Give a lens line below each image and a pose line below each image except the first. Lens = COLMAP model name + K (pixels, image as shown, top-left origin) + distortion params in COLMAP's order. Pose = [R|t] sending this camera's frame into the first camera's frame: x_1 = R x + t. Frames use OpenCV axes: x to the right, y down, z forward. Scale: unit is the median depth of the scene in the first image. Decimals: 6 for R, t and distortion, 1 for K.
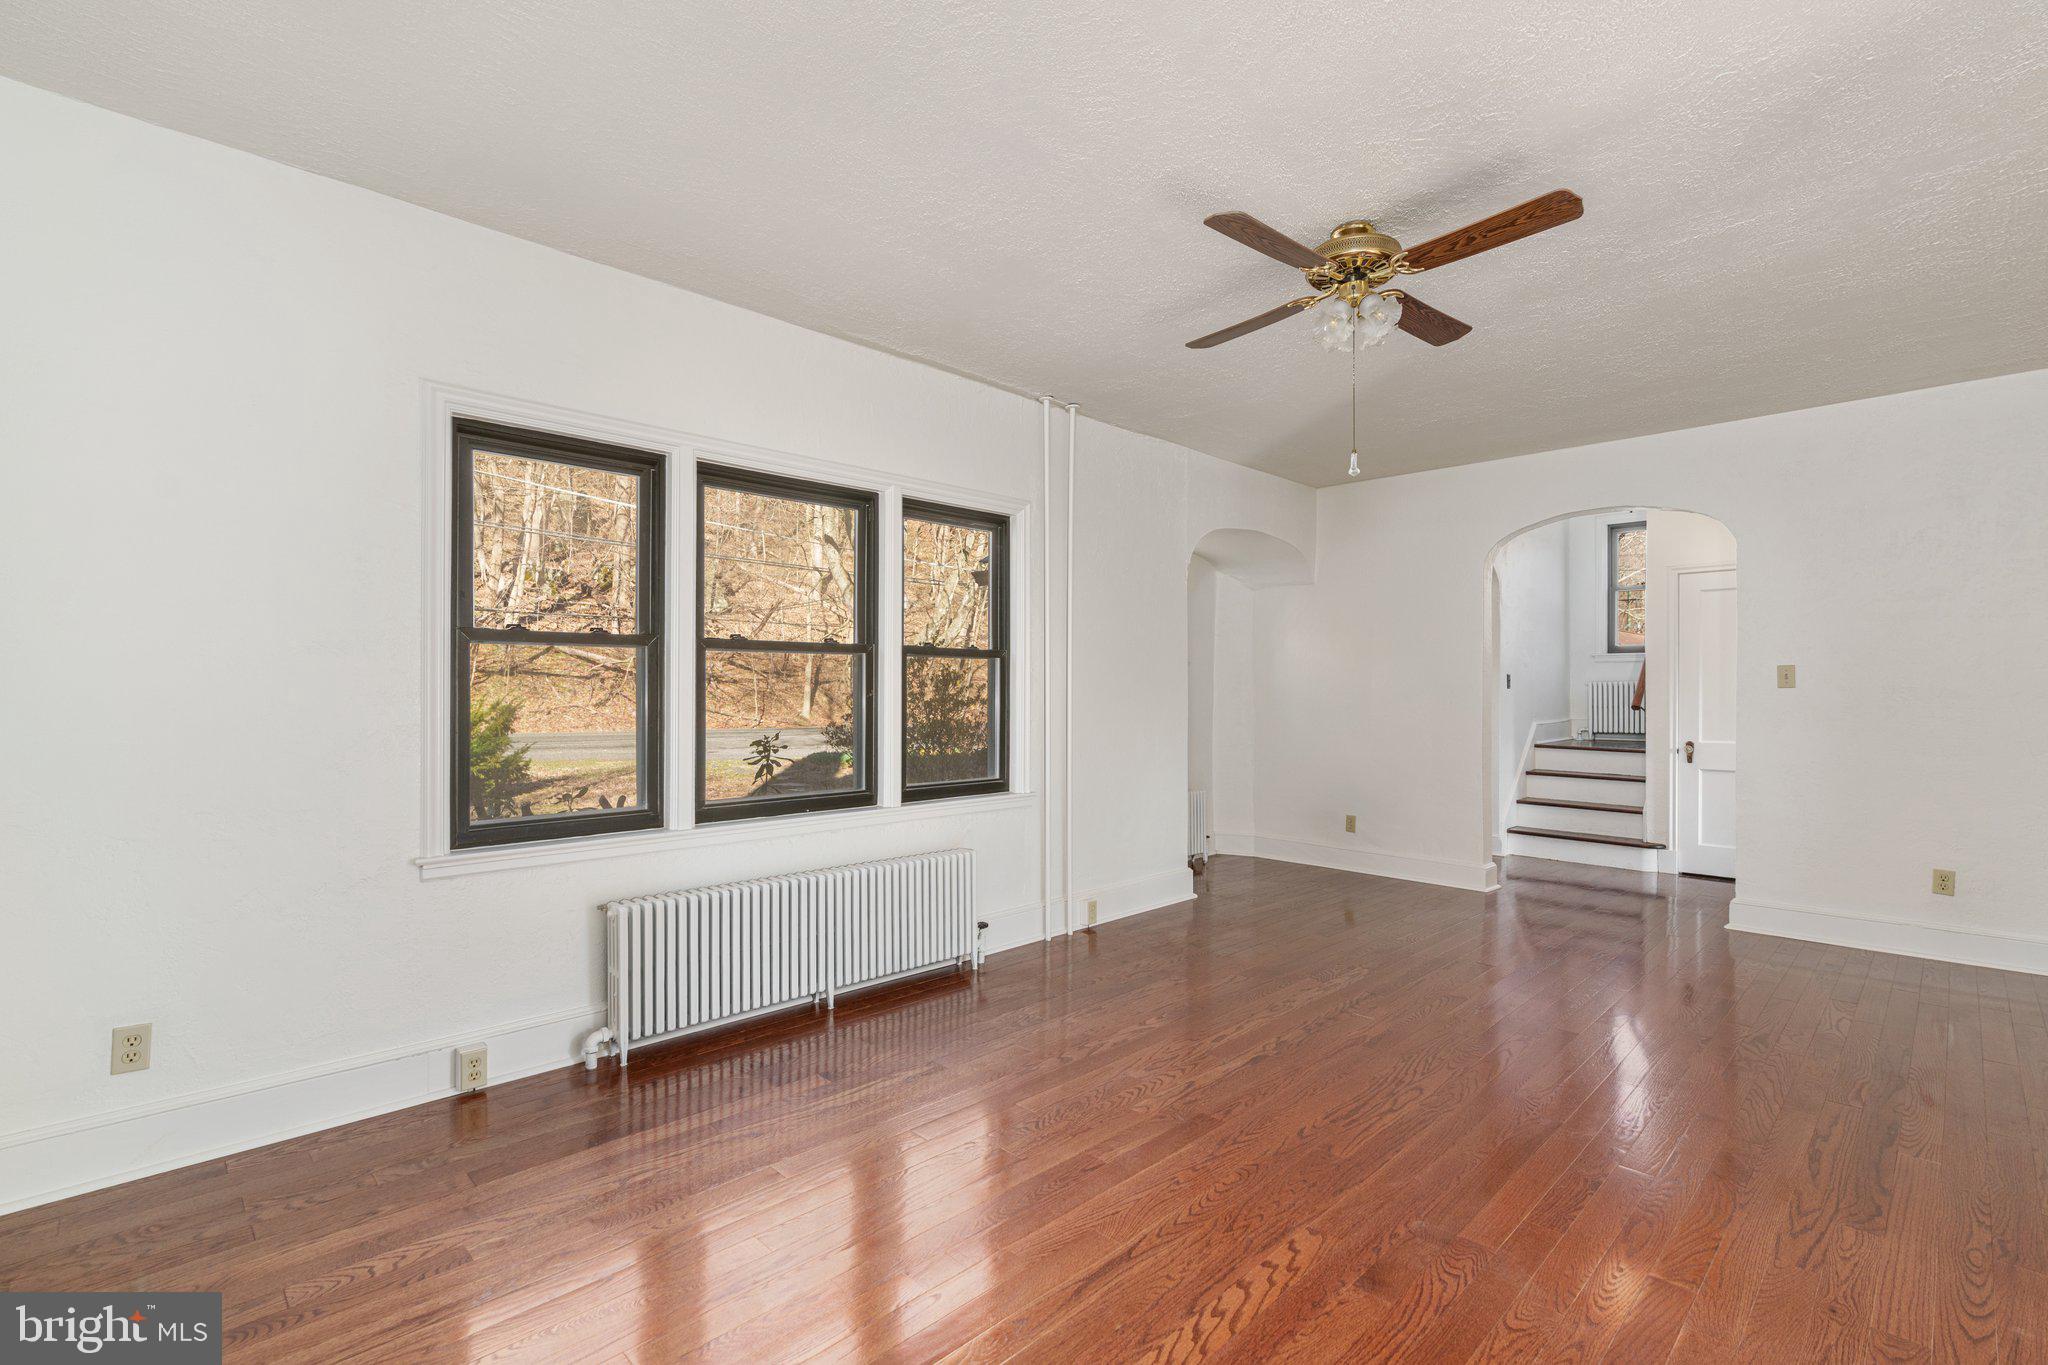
lens RADIAL K [[922.8, 0, 1027.2], [0, 922.8, 662.8], [0, 0, 1]] dist [-0.003680, -0.000203]
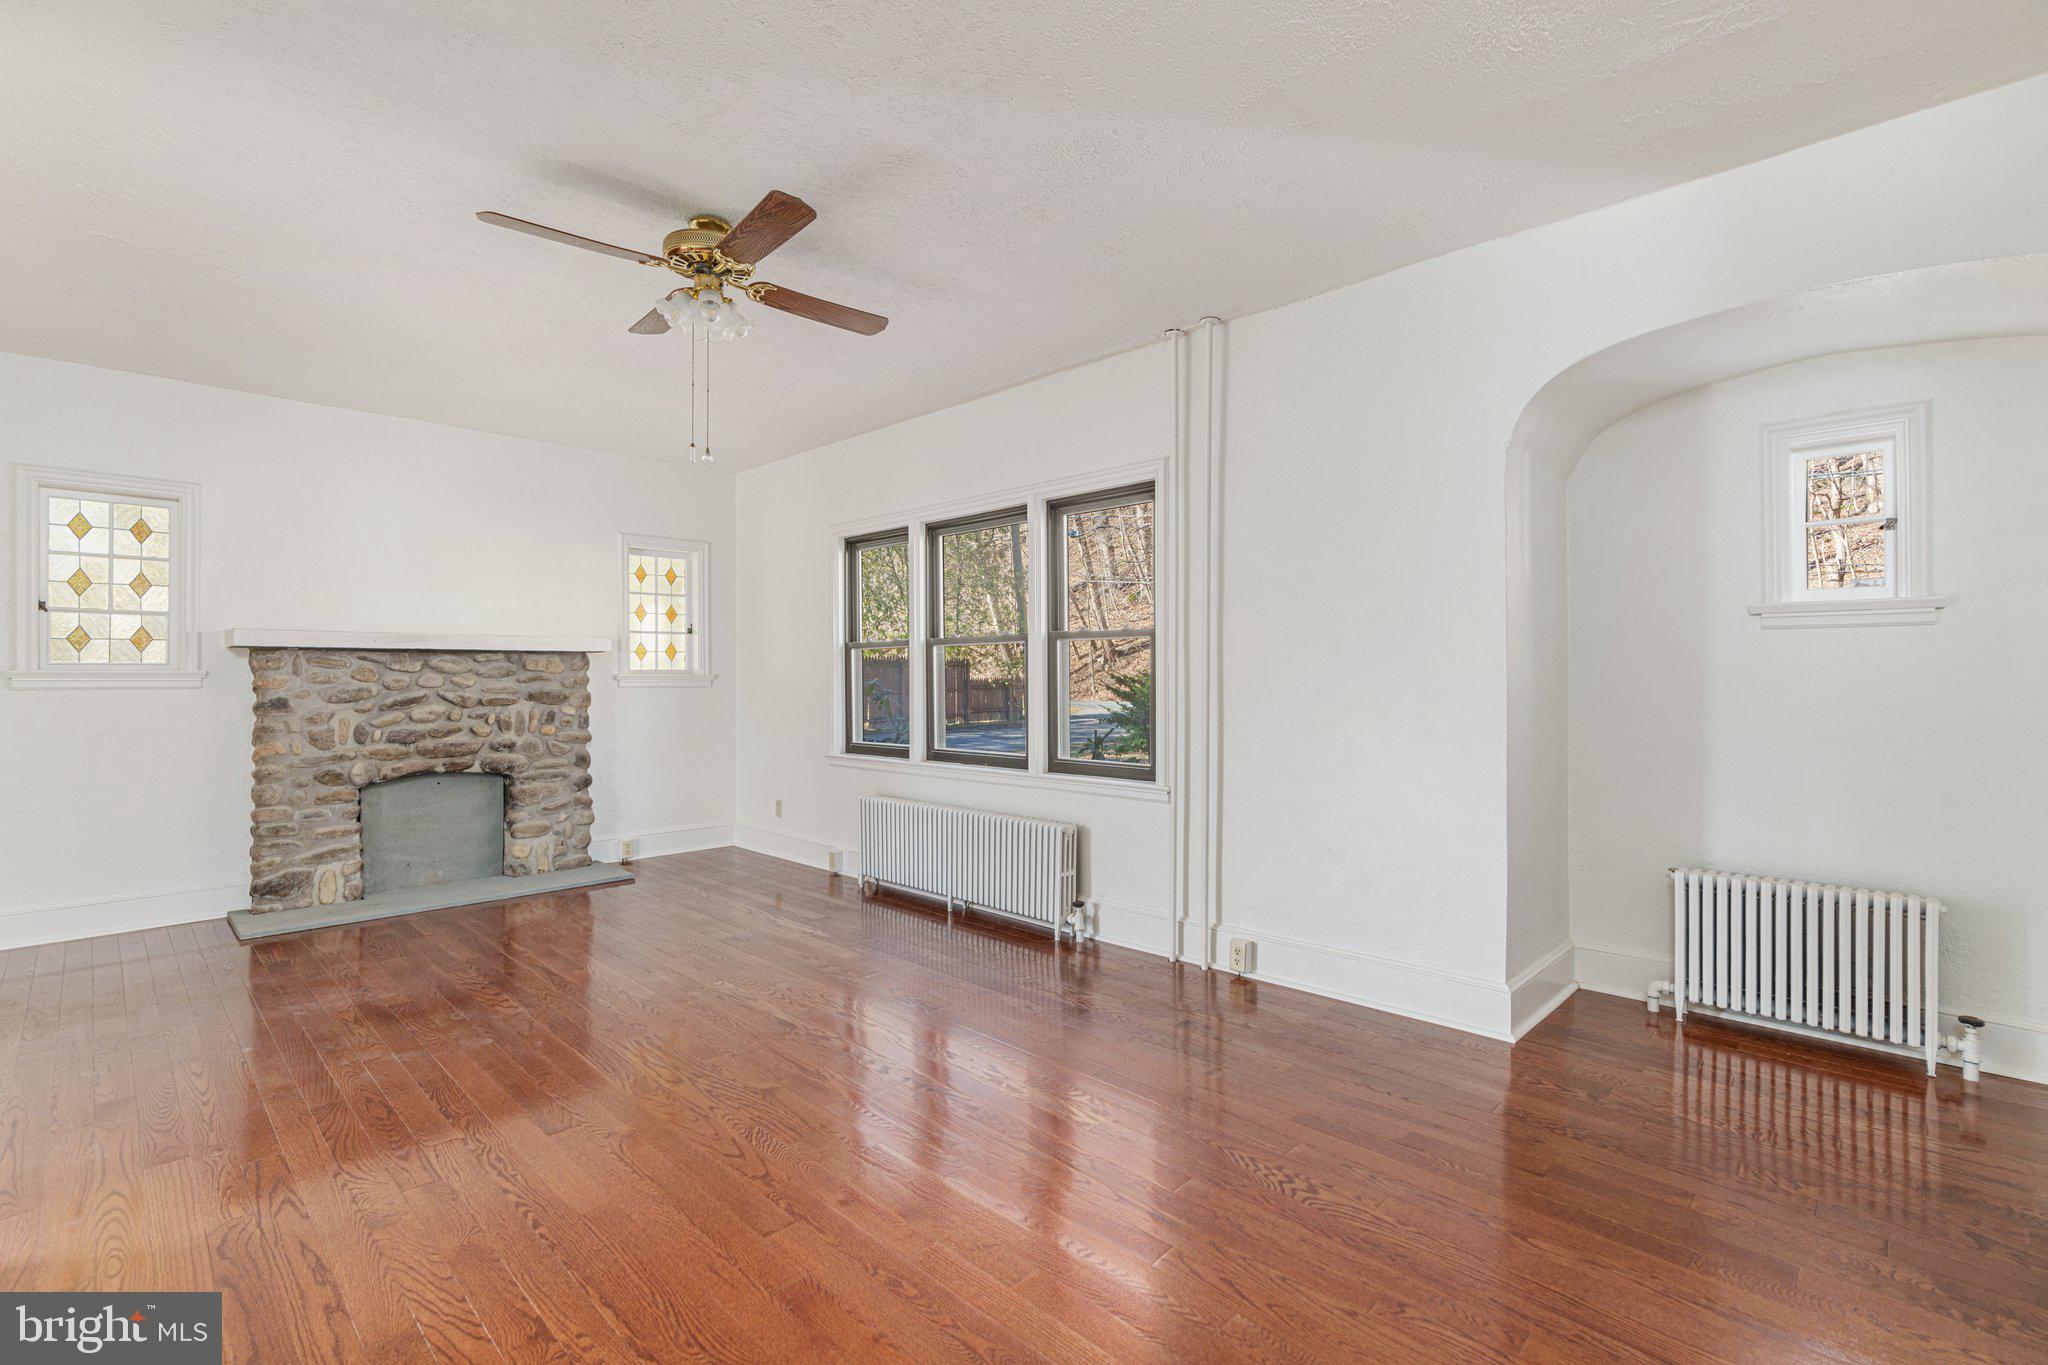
lens RADIAL K [[922.8, 0, 1027.2], [0, 922.8, 662.8], [0, 0, 1]] dist [-0.003680, -0.000203]
pose [[0.018494, -0.016003, -0.999701, 1.379507], [0.034435, 0.999289, -0.015360, 0.047684], [0.999236, -0.034141, 0.019032, 1.336168]]
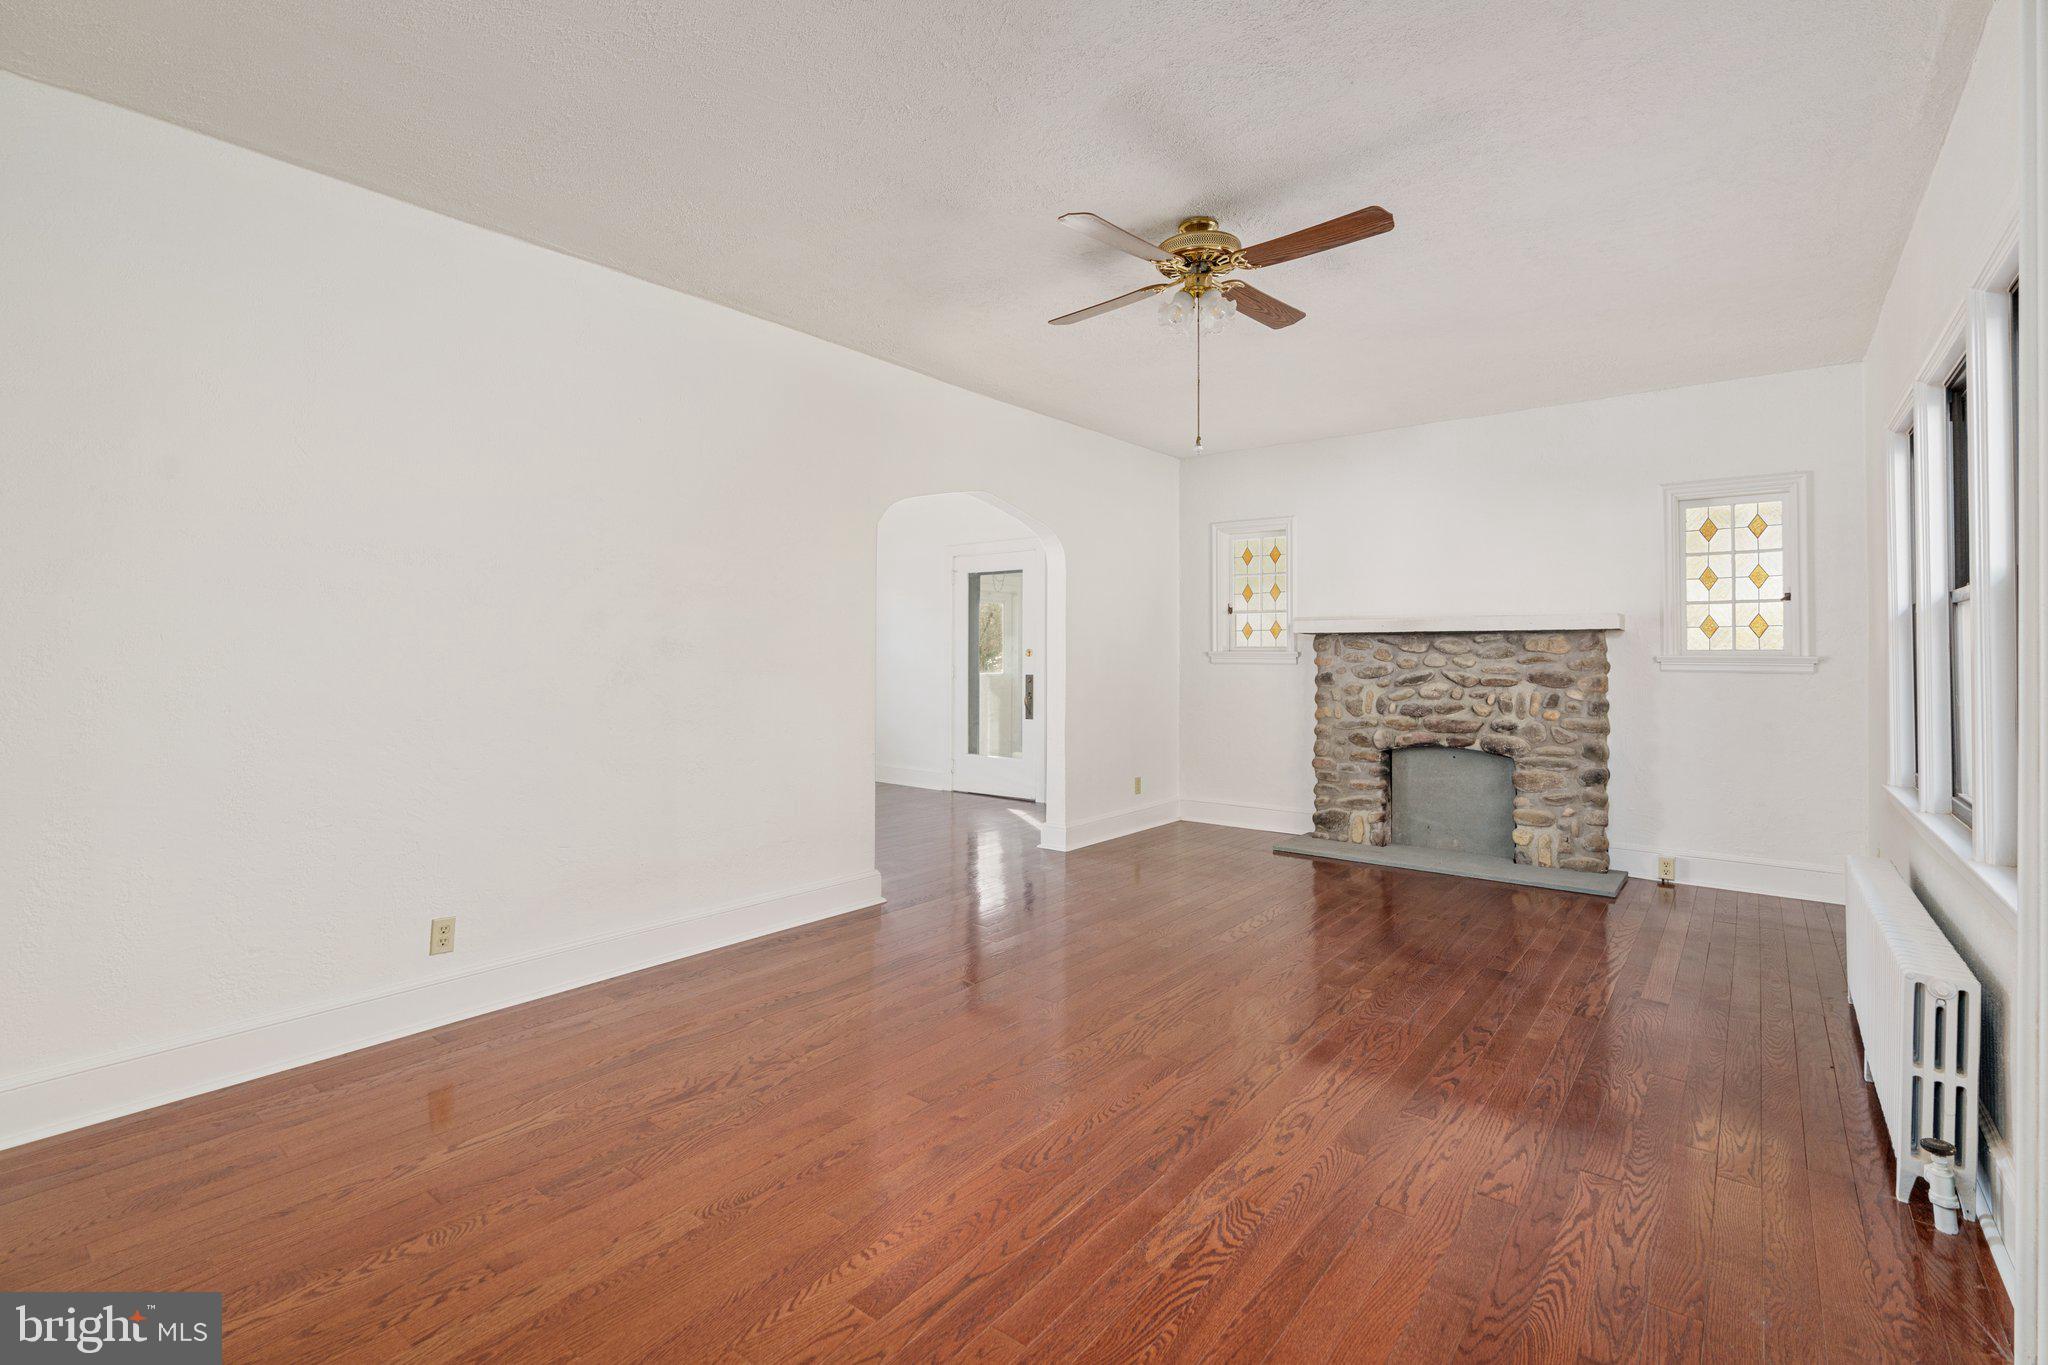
lens RADIAL K [[922.8, 0, 1027.2], [0, 922.8, 662.8], [0, 0, 1]] dist [-0.003680, -0.000203]
pose [[-0.991499, -0.005939, -0.129979, 0.678673], [-0.002652, 0.999673, -0.025445, 0.070916], [0.130087, -0.024884, -0.991190, 2.010688]]
